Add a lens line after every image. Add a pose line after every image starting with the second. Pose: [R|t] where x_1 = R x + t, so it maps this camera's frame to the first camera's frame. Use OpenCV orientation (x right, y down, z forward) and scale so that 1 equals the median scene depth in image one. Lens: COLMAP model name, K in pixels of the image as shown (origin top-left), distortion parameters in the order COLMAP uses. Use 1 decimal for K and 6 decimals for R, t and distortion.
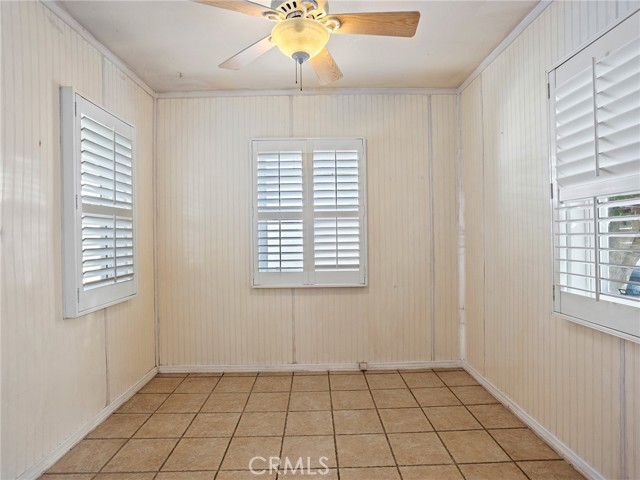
lens RADIAL K [[348.5, 0, 317.4], [0, 348.5, 233.6], [0, 0, 1]] dist [-0.005275, 0.001865]
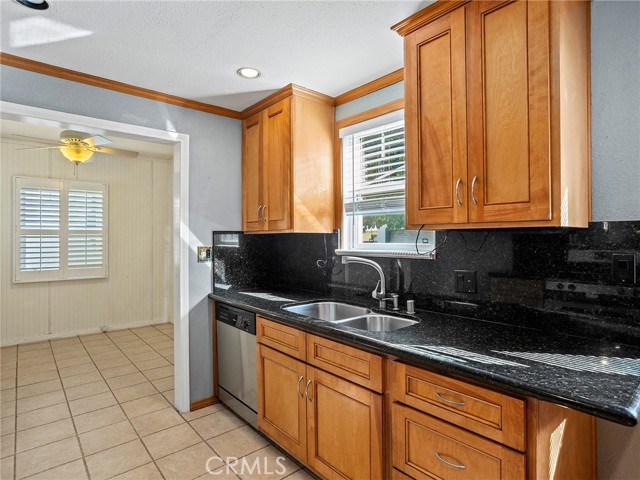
lens RADIAL K [[348.5, 0, 317.4], [0, 348.5, 233.6], [0, 0, 1]] dist [-0.005275, 0.001865]
pose [[0.760855, 0.017992, 0.648672, -0.164224], [-0.003919, 0.999725, -0.023132, -0.016498], [-0.648910, 0.015058, 0.760716, -0.837699]]
